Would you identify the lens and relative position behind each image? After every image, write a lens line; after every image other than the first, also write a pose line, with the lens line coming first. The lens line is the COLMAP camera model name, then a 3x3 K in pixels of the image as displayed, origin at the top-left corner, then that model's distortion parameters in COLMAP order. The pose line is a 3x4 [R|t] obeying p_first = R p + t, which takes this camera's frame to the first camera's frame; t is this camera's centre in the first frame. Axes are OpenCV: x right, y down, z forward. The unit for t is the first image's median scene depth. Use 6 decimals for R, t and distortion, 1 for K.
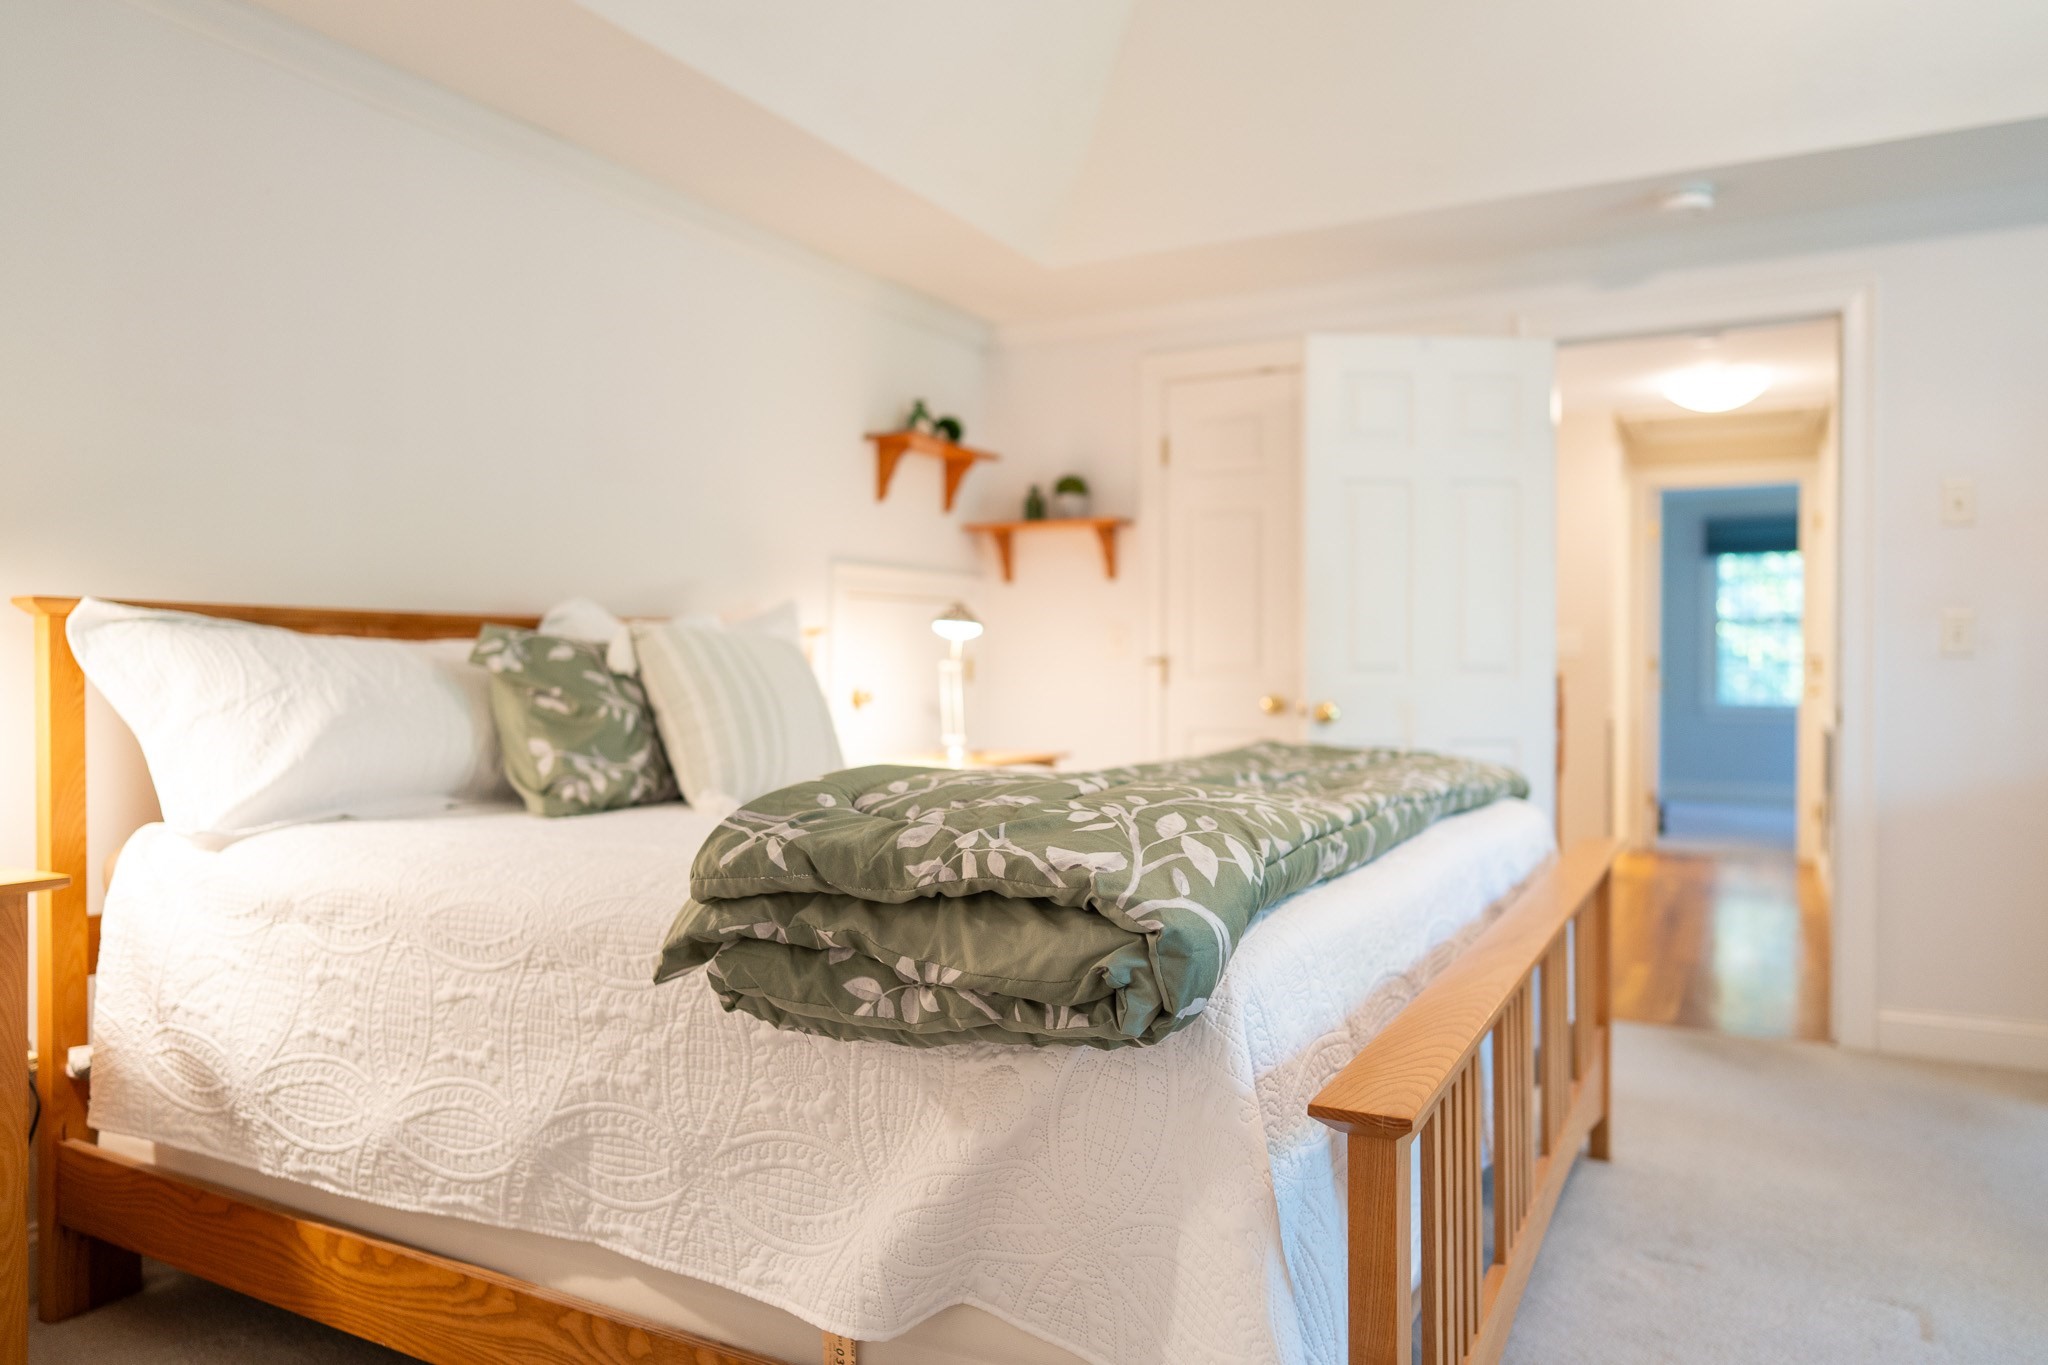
lens RADIAL K [[1372.0, 0, 1024.0], [0, 1372.0, 682.5], [0, 0, 1]] dist [0.029689, 0.001378]
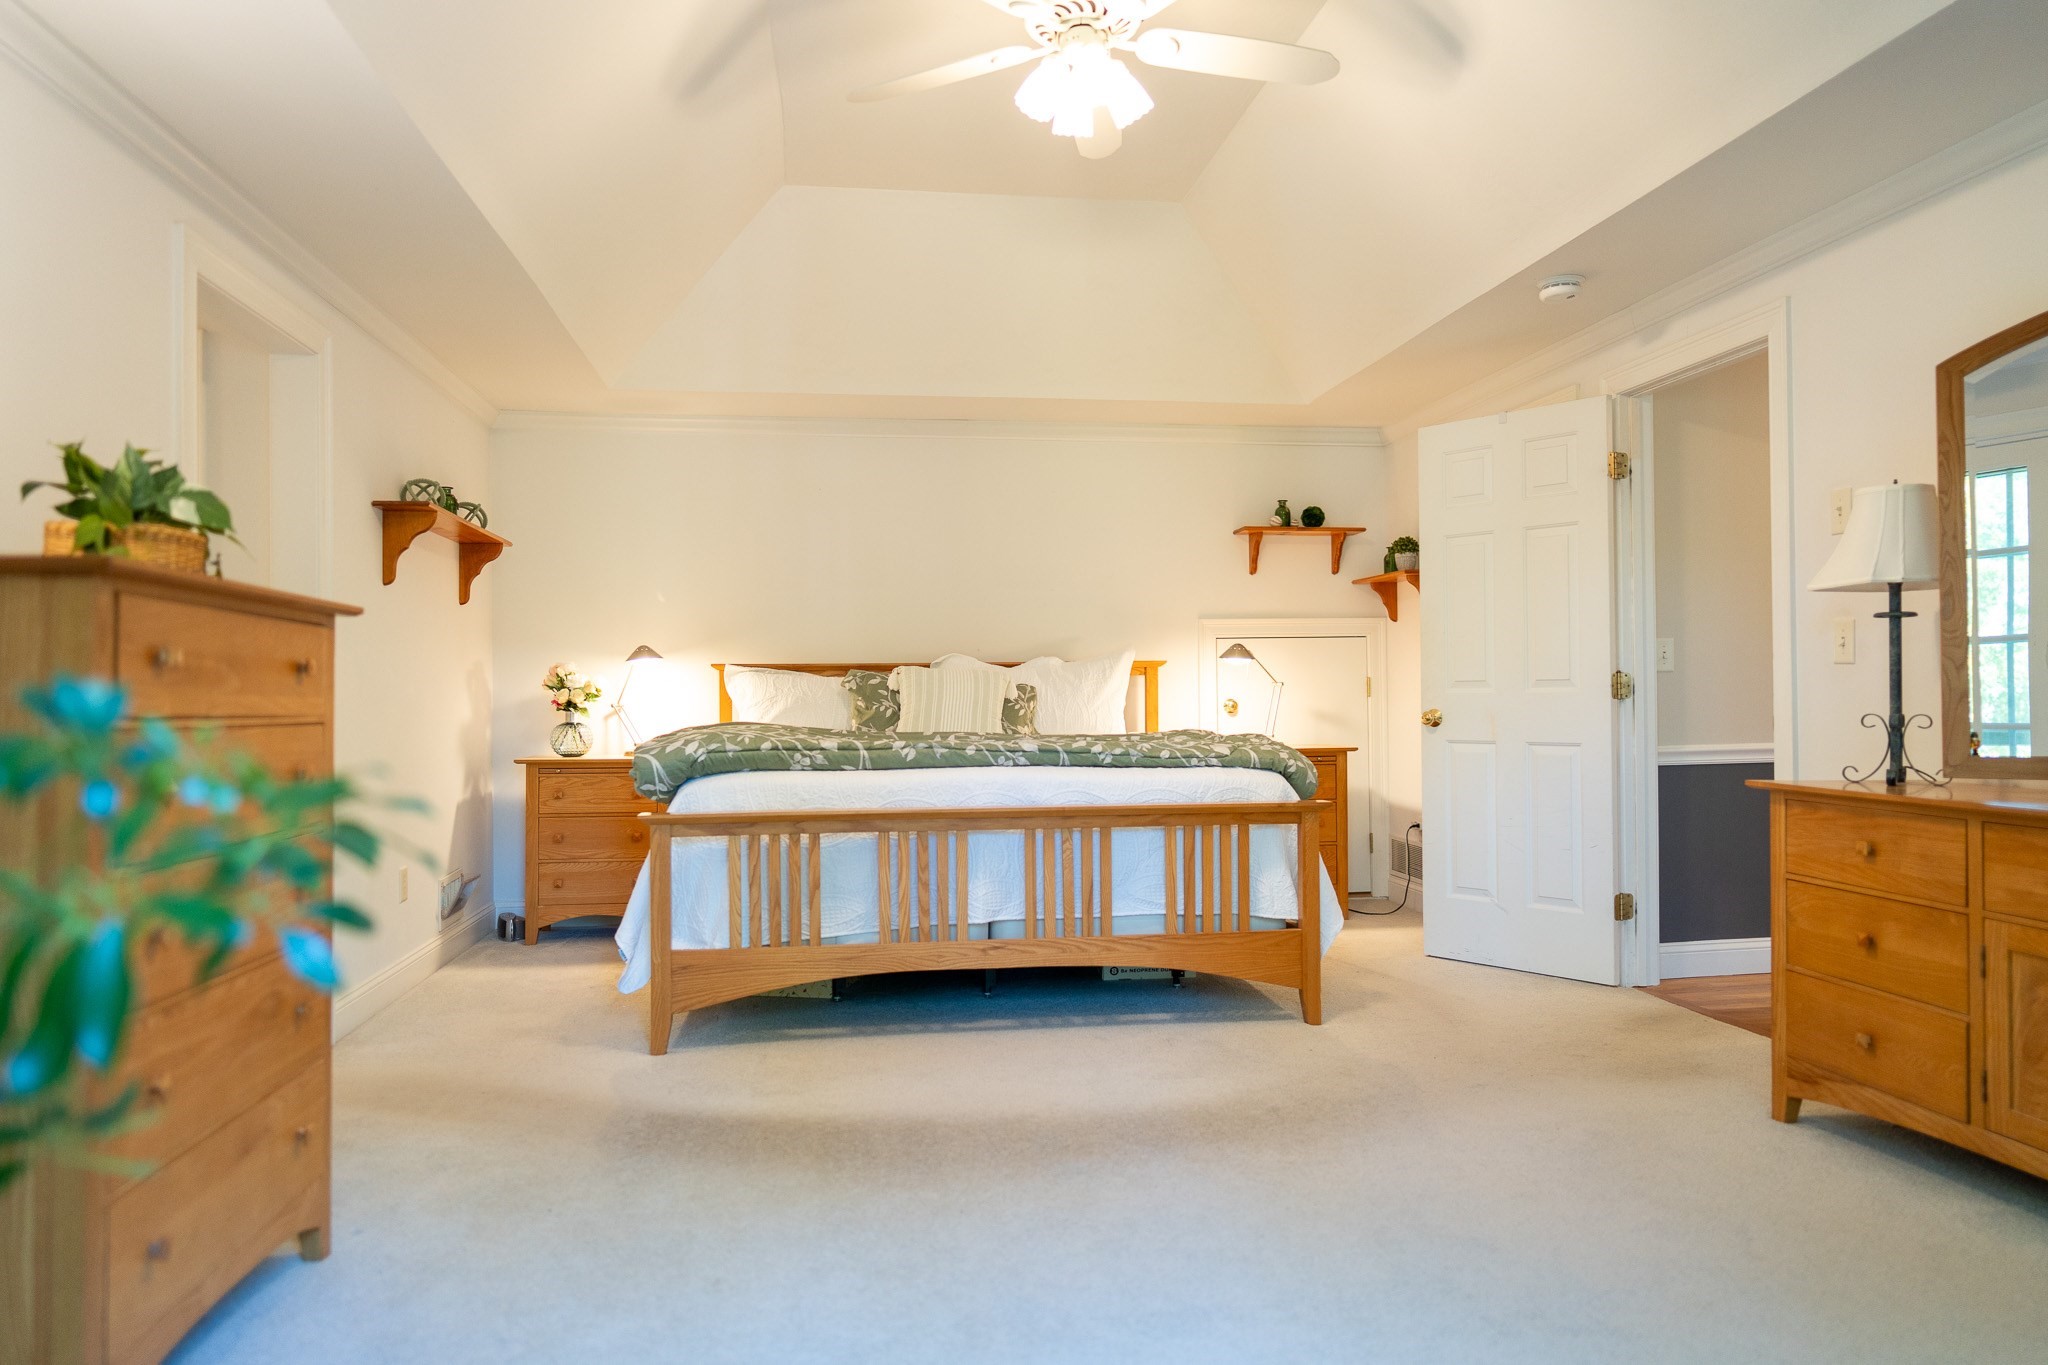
lens RADIAL K [[1372.0, 0, 1024.0], [0, 1372.0, 682.5], [0, 0, 1]] dist [0.029689, 0.001378]
pose [[0.596464, -0.019447, -0.802404, 1.009403], [-0.002013, 0.999667, -0.025725, 0.024195], [0.802637, 0.016959, 0.596227, -0.078362]]
